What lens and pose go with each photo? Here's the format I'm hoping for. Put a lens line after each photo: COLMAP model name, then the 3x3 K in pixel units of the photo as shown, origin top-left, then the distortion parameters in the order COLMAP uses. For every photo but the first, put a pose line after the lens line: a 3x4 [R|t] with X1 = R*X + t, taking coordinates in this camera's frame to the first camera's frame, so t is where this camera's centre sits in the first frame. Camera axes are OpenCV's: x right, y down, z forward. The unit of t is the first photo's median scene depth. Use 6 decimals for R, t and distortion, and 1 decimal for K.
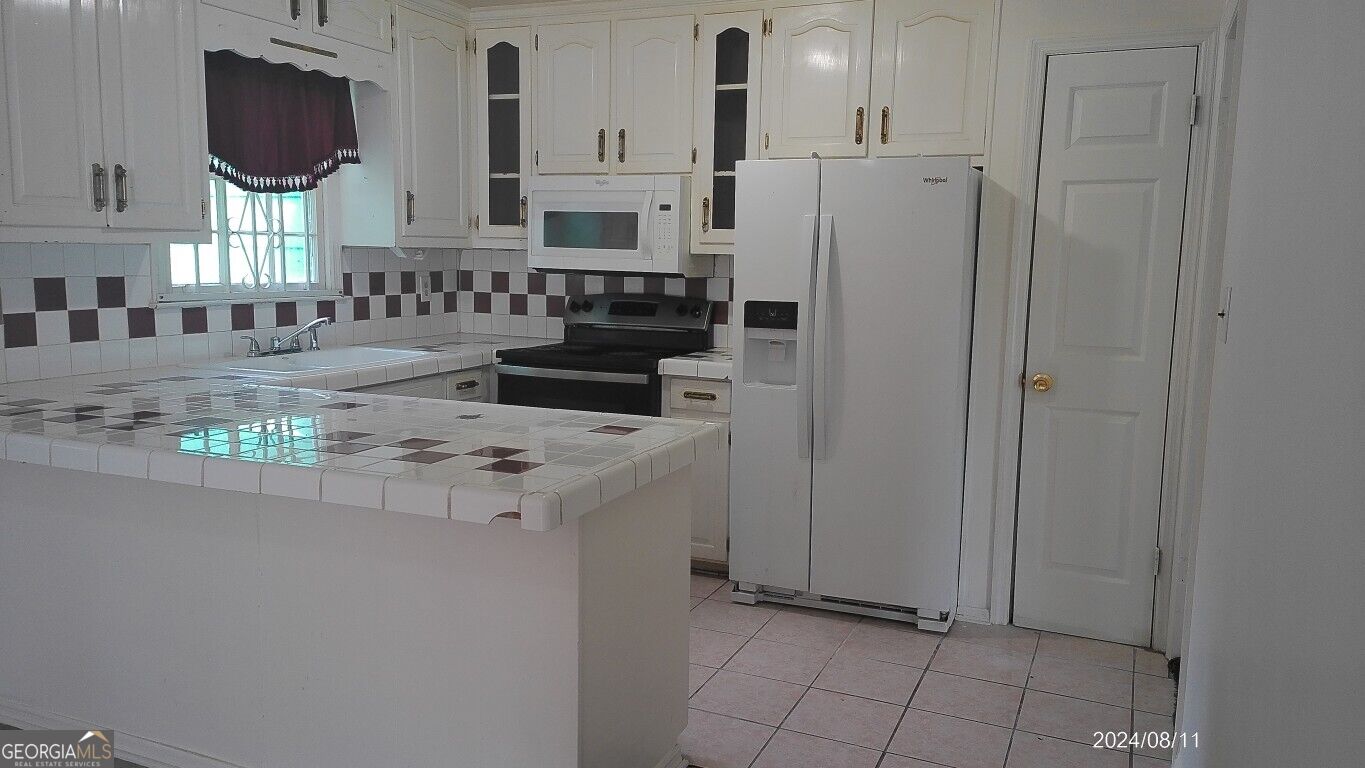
lens RADIAL K [[1012.7, 0, 684.7], [0, 1012.7, 382.2], [0, 0, 1]] dist [0.059118, 0.009383]
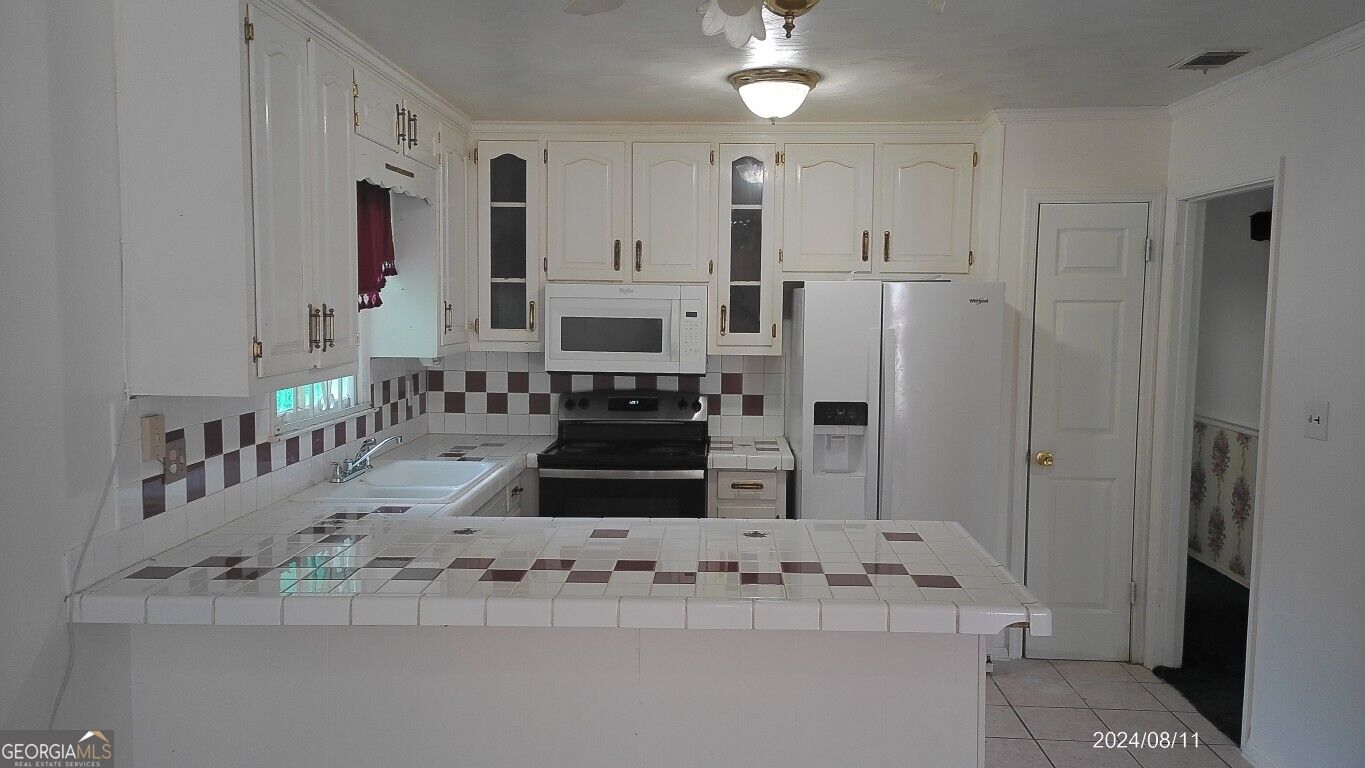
lens RADIAL K [[1012.7, 0, 692.8], [0, 1012.7, 378.7], [0, 0, 1]] dist [0.059118, 0.009383]
pose [[0.930288, -0.037675, 0.364890, -0.418131], [0.056066, 0.997628, -0.039934, -0.059399], [-0.362520, 0.057608, 0.930194, -0.010107]]
